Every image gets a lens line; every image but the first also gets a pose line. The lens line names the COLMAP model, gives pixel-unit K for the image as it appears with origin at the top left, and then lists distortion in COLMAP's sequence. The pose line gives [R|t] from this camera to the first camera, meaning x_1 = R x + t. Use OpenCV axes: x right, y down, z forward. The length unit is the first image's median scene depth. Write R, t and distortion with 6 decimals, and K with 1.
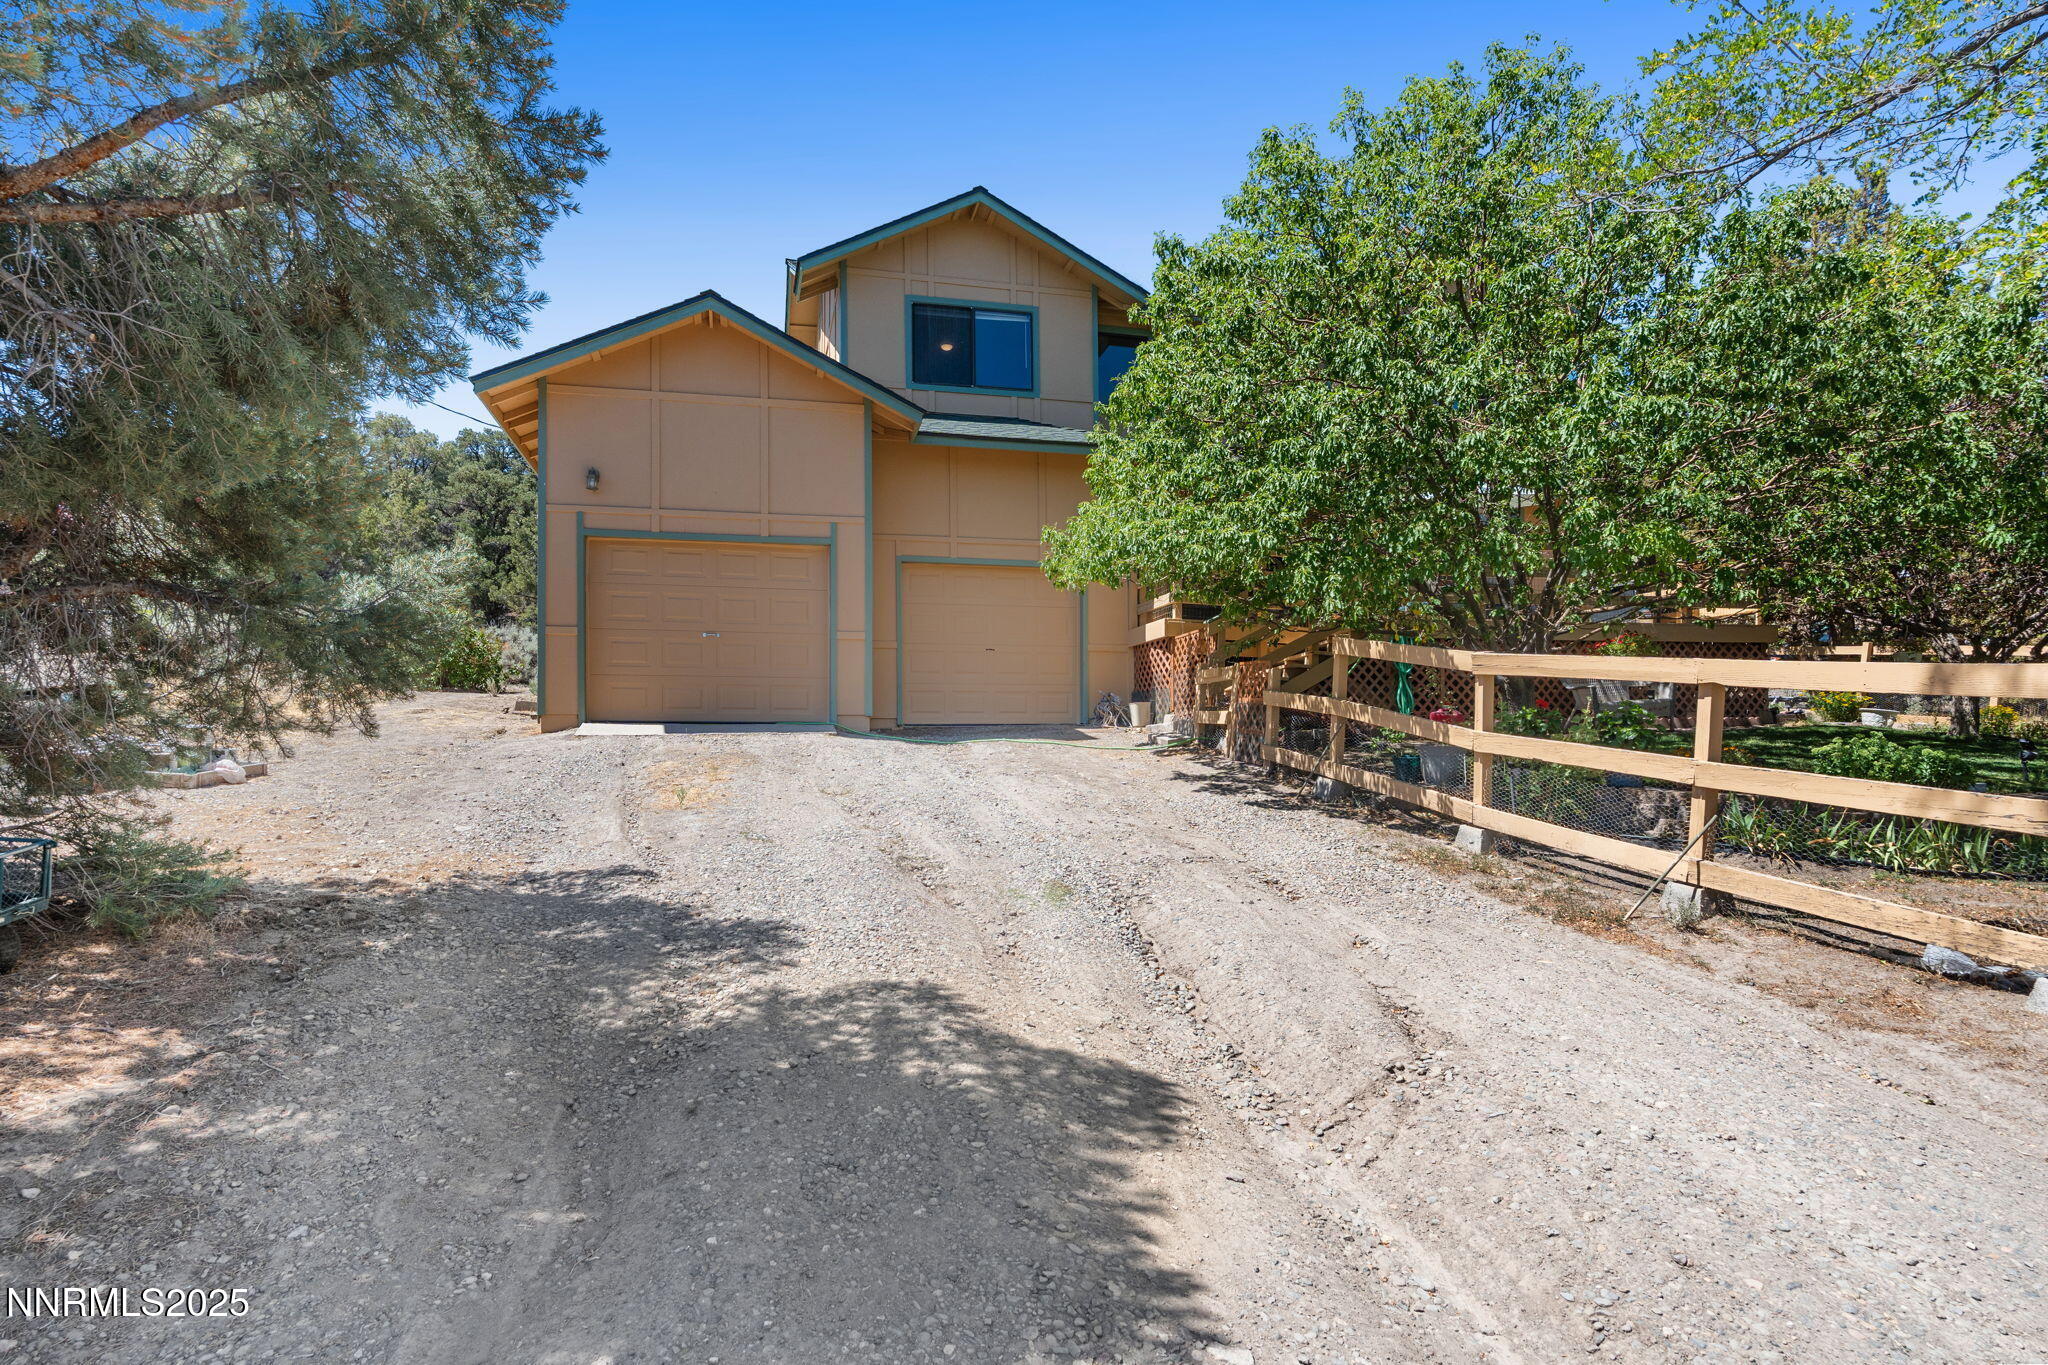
lens RADIAL K [[901.3, 0, 1025.1], [0, 901.3, 677.1], [0, 0, 1]] dist [-0.003810, 0.000738]
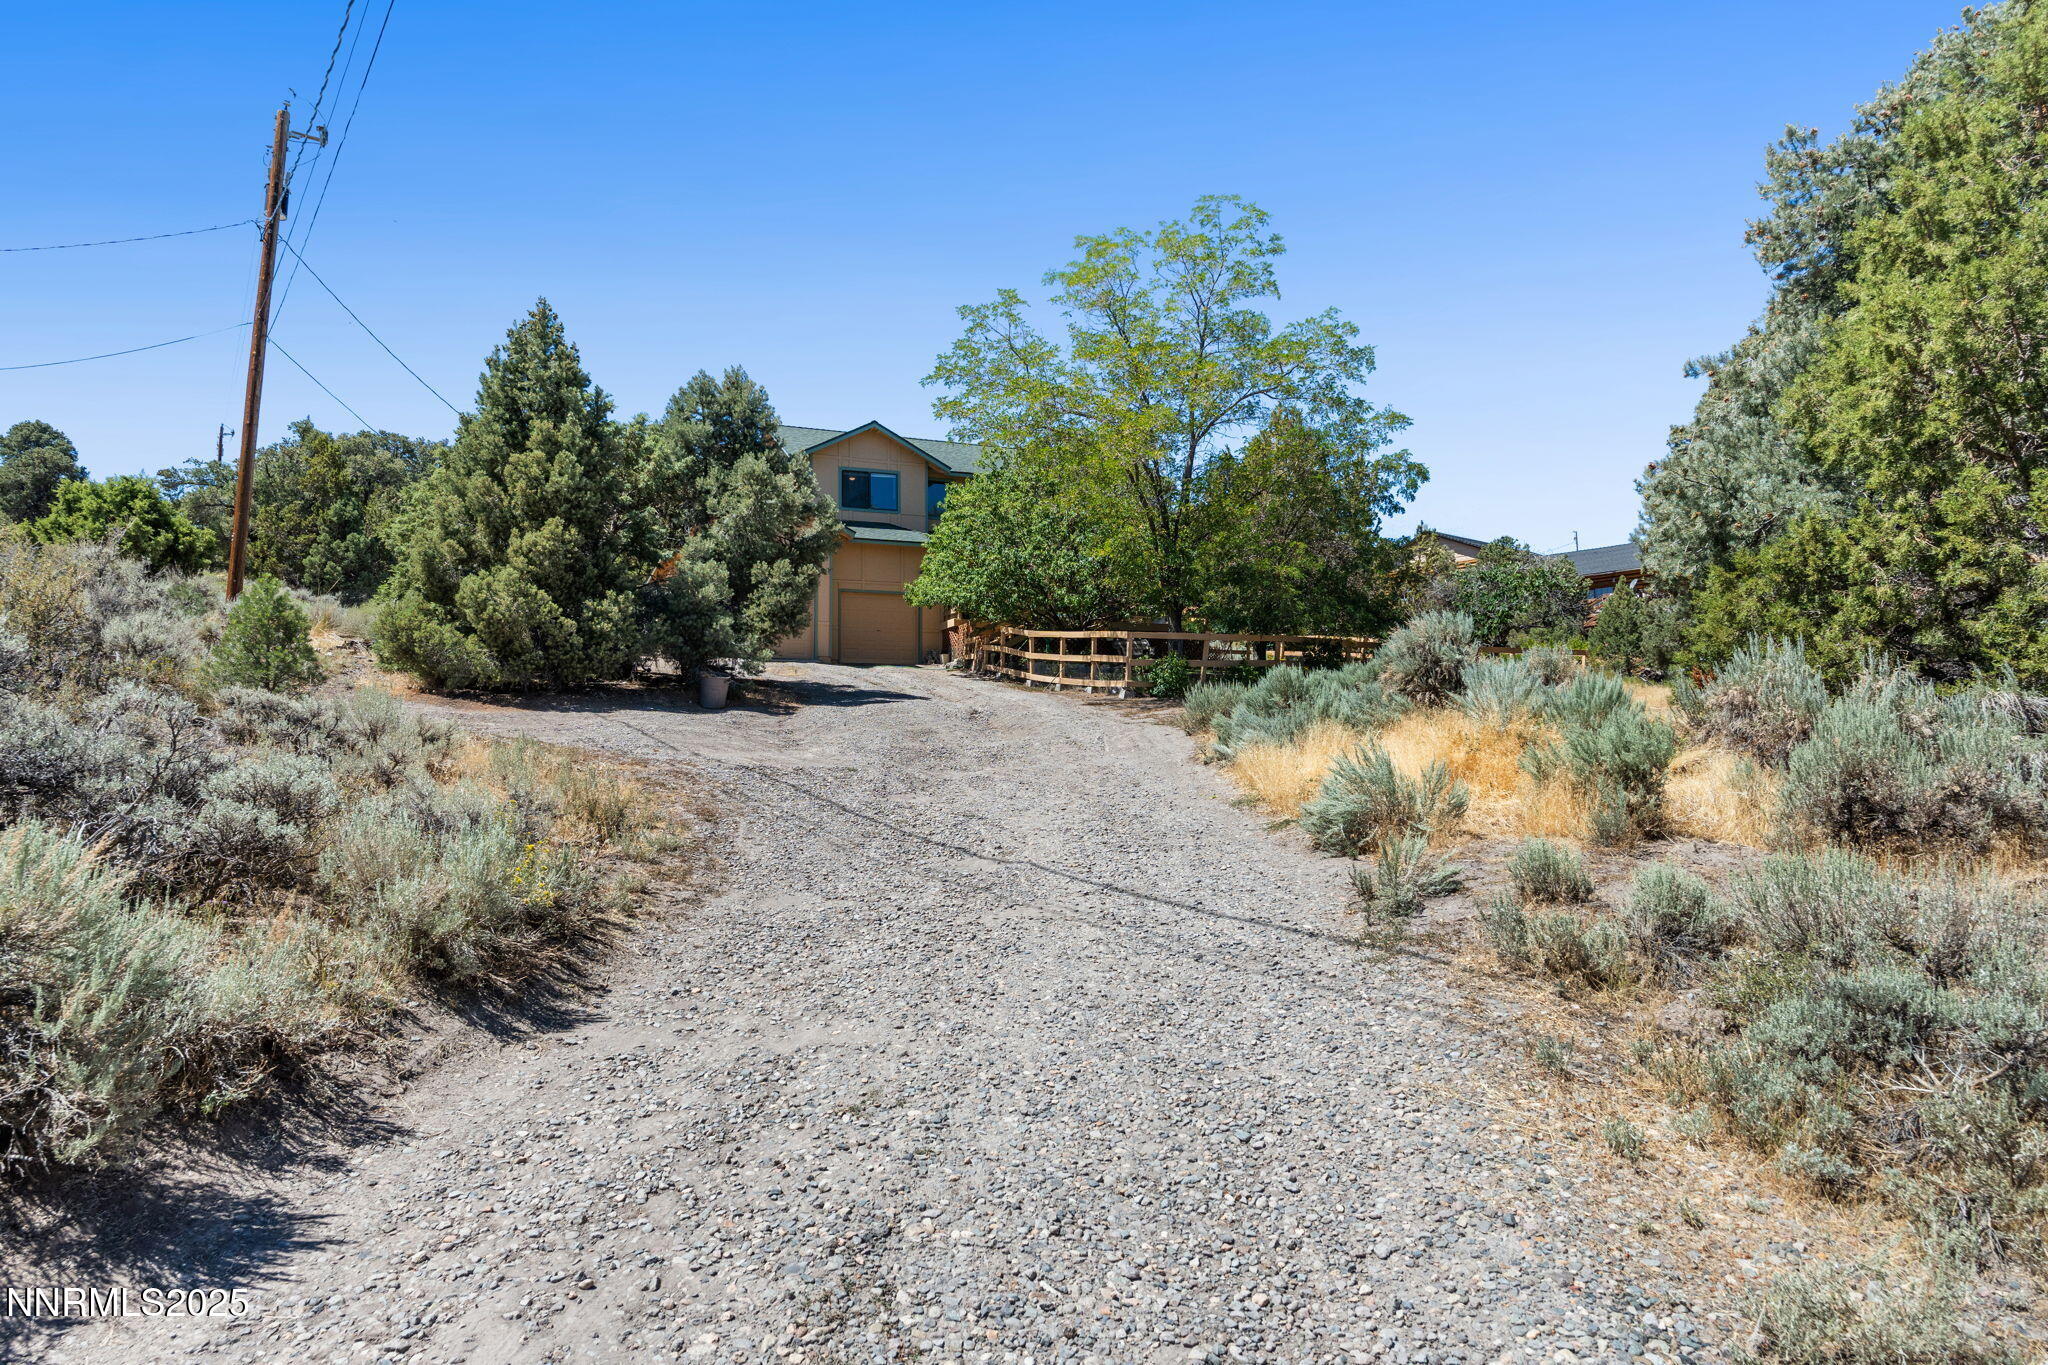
lens RADIAL K [[901.3, 0, 1019.4], [0, 901.3, 673.0], [0, 0, 1]] dist [-0.003810, 0.000738]
pose [[0.986700, 0.000456, 0.162551, -0.076083], [-0.001505, 0.999979, 0.006328, 0.076009], [-0.162545, -0.006488, 0.986680, -1.629563]]
